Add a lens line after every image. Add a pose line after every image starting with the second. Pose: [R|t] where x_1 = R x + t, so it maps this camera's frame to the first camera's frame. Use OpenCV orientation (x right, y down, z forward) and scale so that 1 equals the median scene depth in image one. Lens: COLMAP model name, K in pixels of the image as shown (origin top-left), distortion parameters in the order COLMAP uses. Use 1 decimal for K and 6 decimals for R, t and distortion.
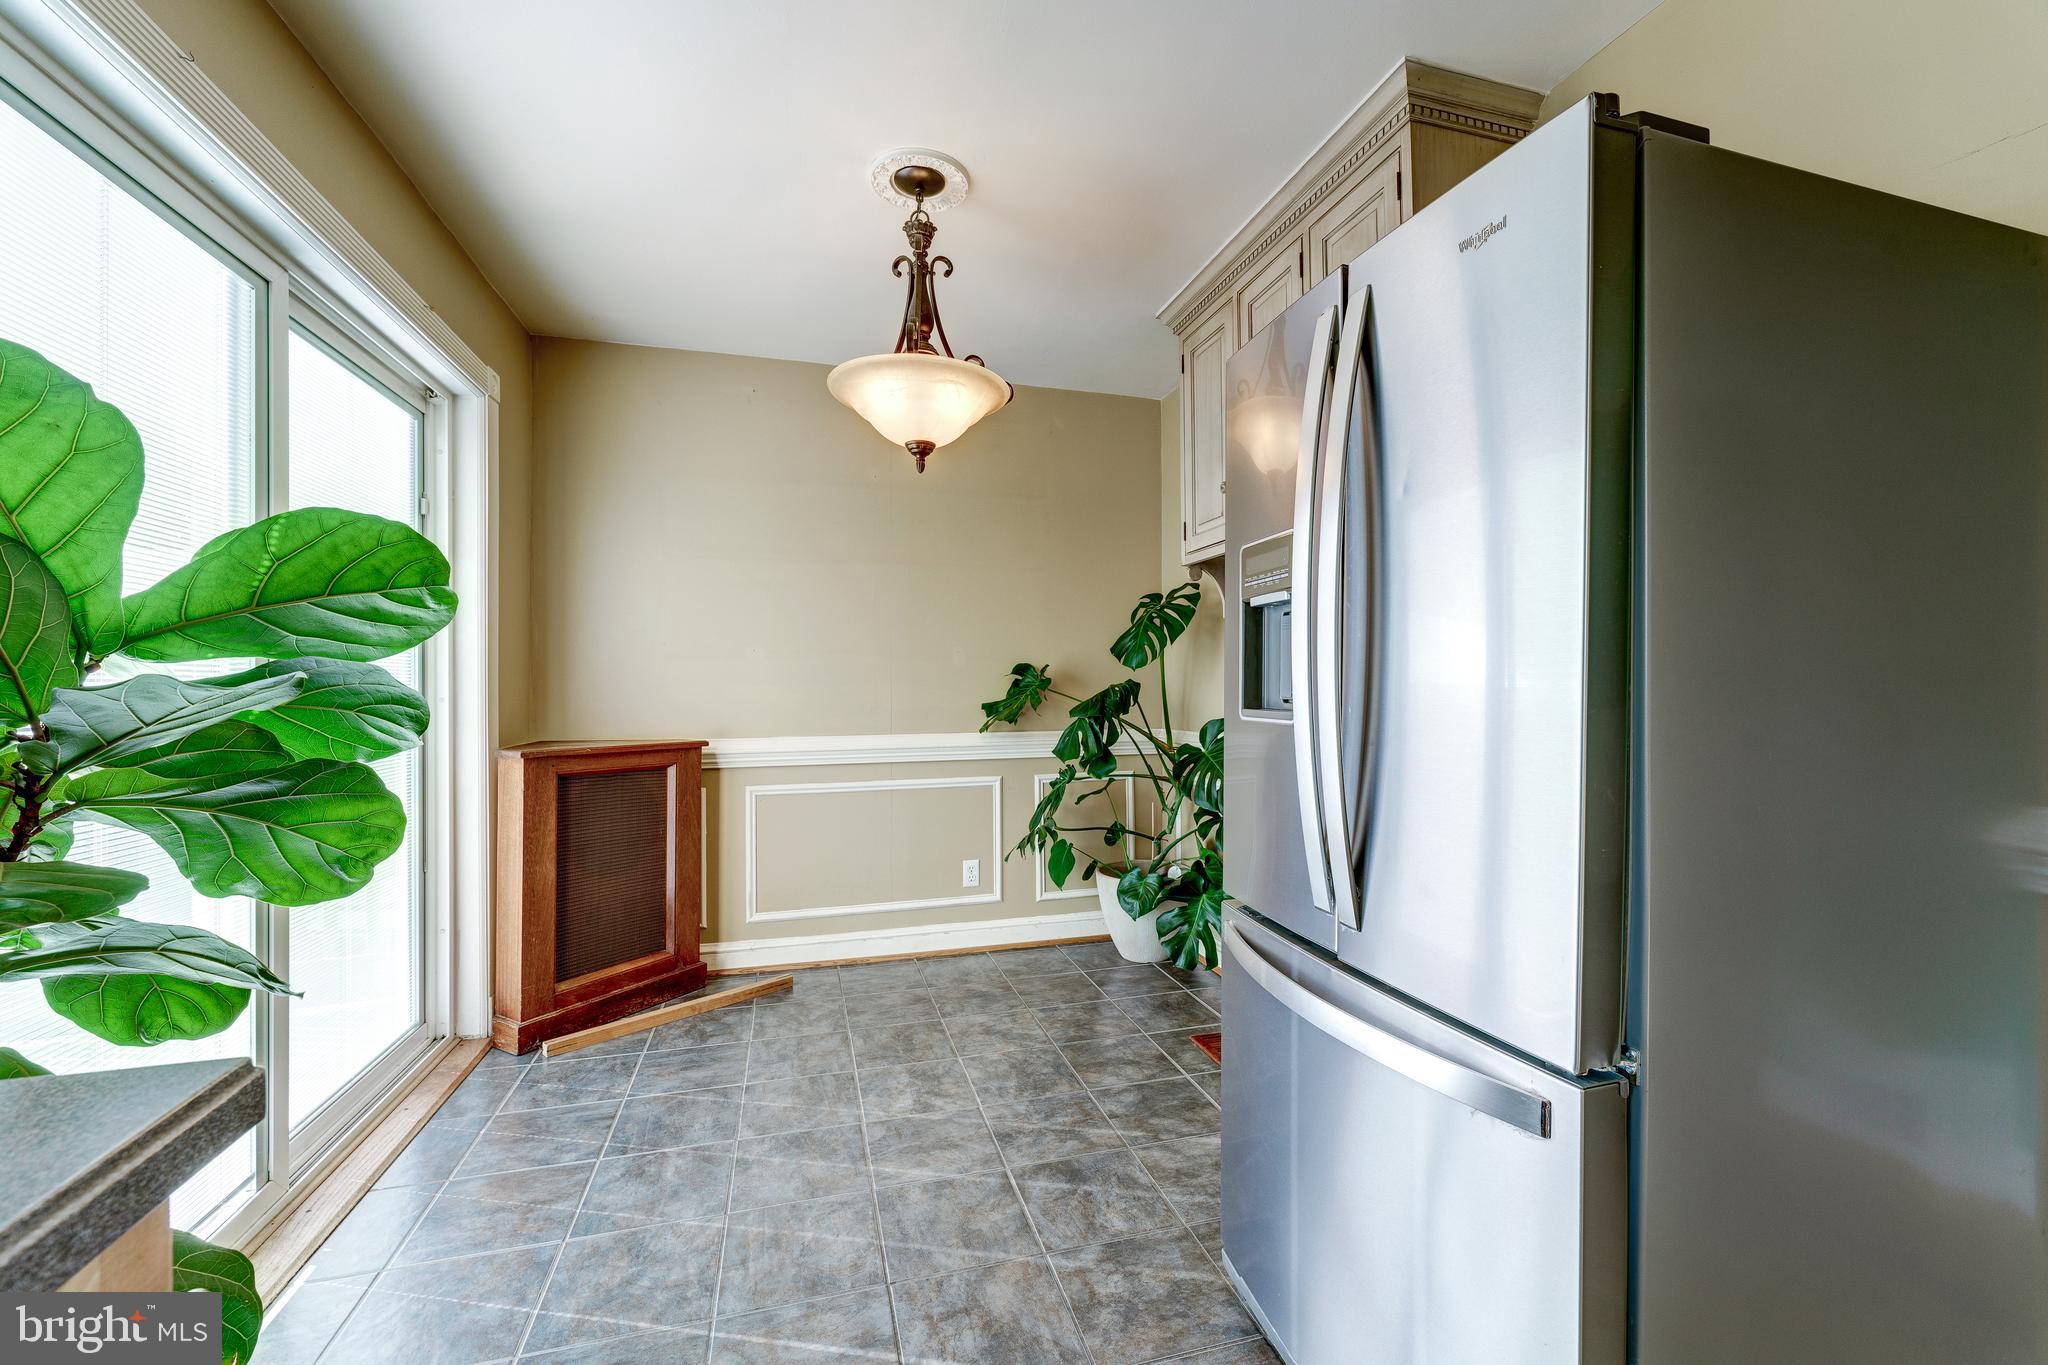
lens RADIAL K [[850.0, 0, 1052.7], [0, 850.0, 667.6], [0, 0, 1]] dist [0.000728, -0.000409]
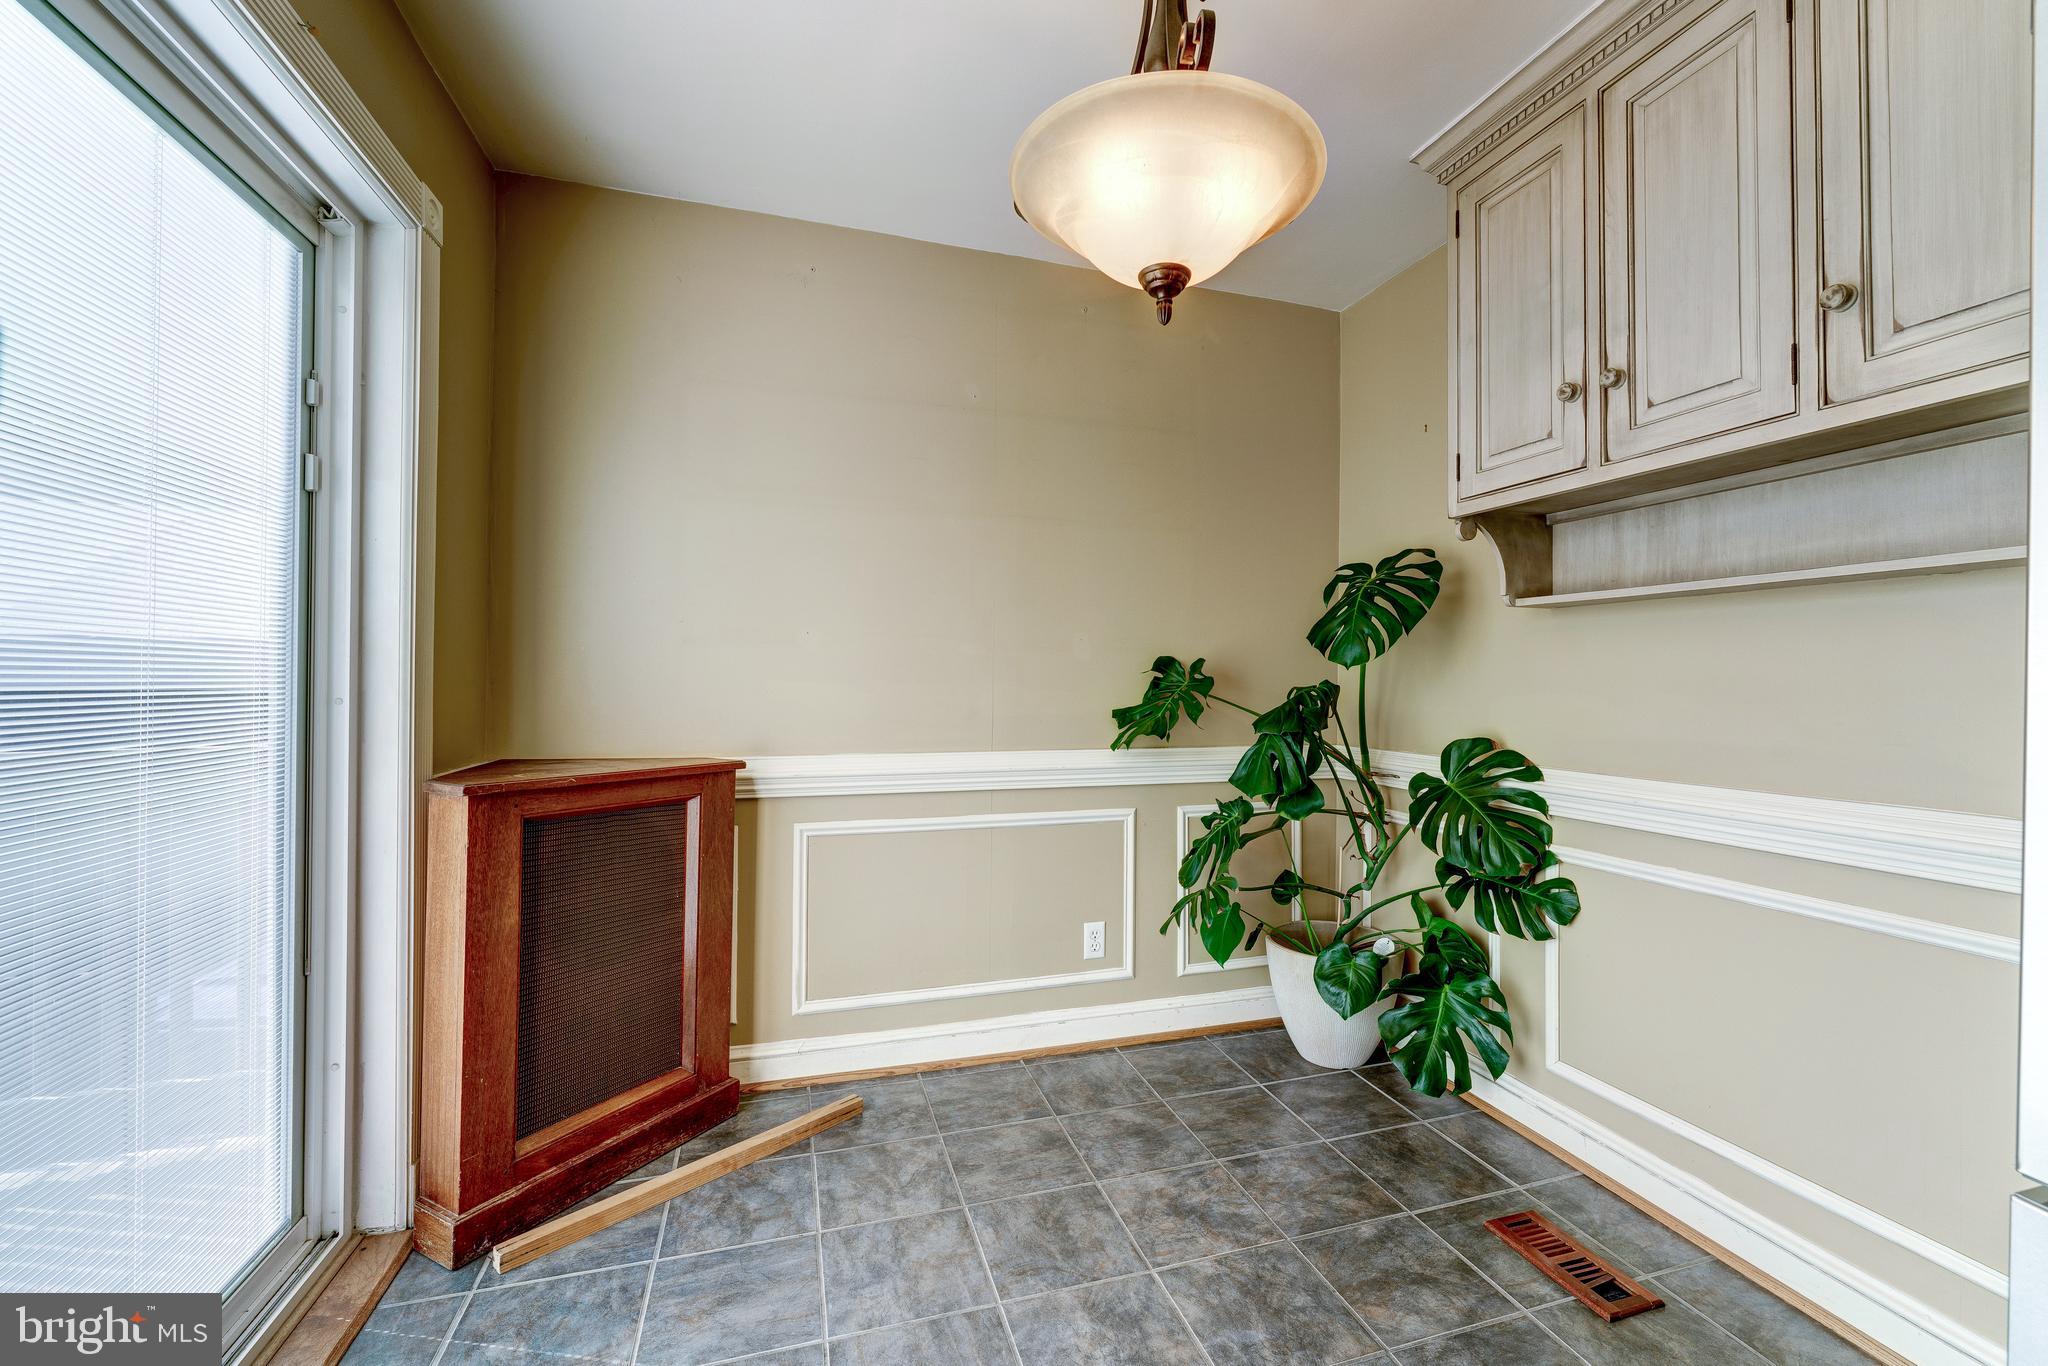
lens RADIAL K [[850.0, 0, 1058.7], [0, 850.0, 661.0], [0, 0, 1]] dist [0.000728, -0.000409]
pose [[0.999559, 0.014309, 0.026007, -0.184639], [-0.014322, 0.999897, 0.000333, 0.000215], [-0.025999, -0.000705, 0.999662, 0.326154]]
